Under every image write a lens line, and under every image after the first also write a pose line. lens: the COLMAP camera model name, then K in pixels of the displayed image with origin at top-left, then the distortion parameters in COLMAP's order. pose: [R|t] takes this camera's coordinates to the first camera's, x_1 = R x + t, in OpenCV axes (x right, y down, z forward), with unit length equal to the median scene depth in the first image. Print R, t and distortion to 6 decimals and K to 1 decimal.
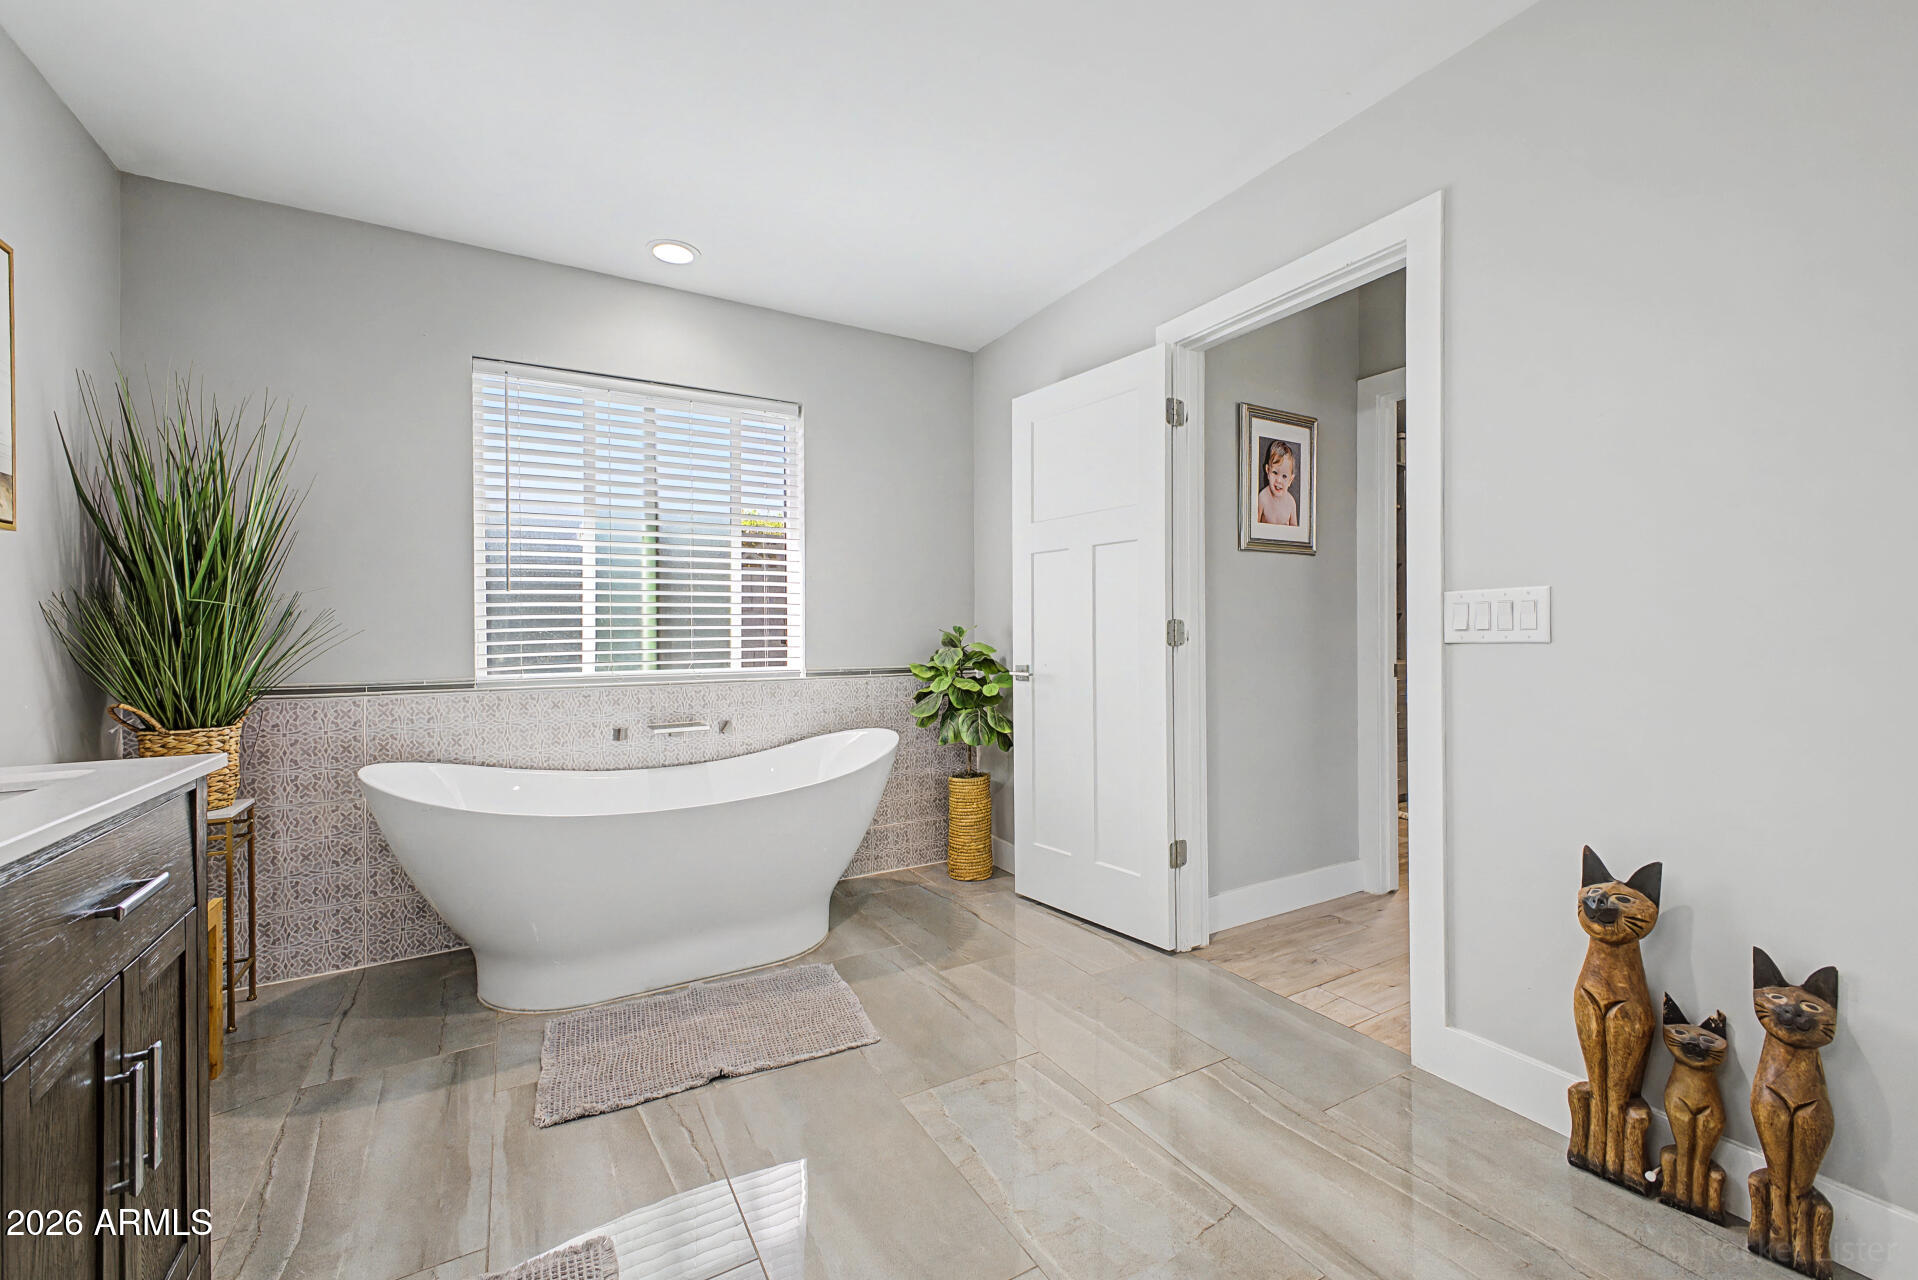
lens RADIAL K [[777.0, 0, 952.7], [0, 777.0, 637.1], [0, 0, 1]] dist [0.012643, -0.001235]
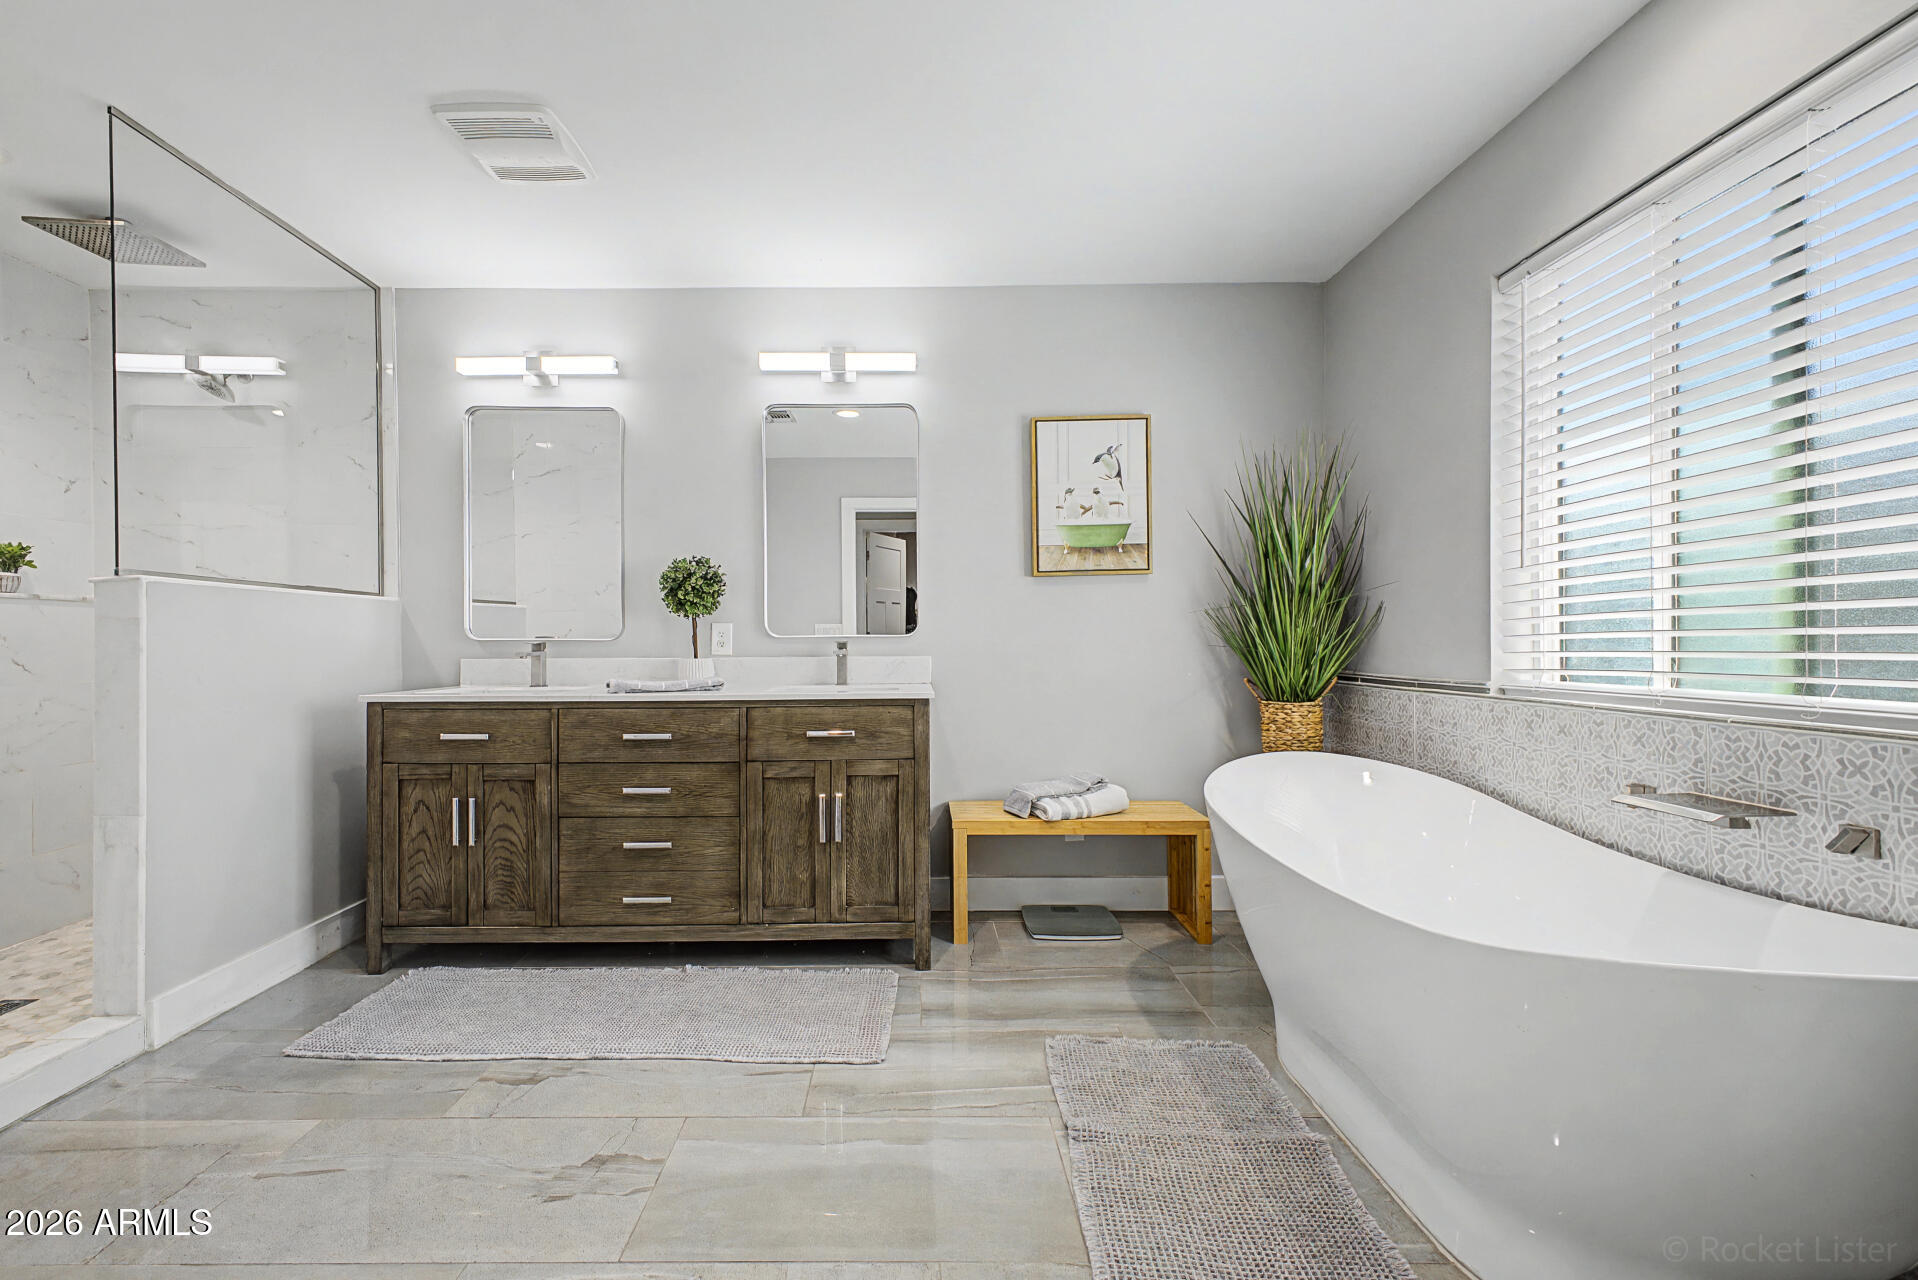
lens RADIAL K [[777.0, 0, 949.1], [0, 777.0, 642.1], [0, 0, 1]] dist [0.012643, -0.001235]
pose [[-0.491047, 0.002826, -0.871128, 0.351495], [-0.000109, 0.999995, 0.003306, 0.009687], [0.871133, 0.001718, -0.491044, 0.904006]]
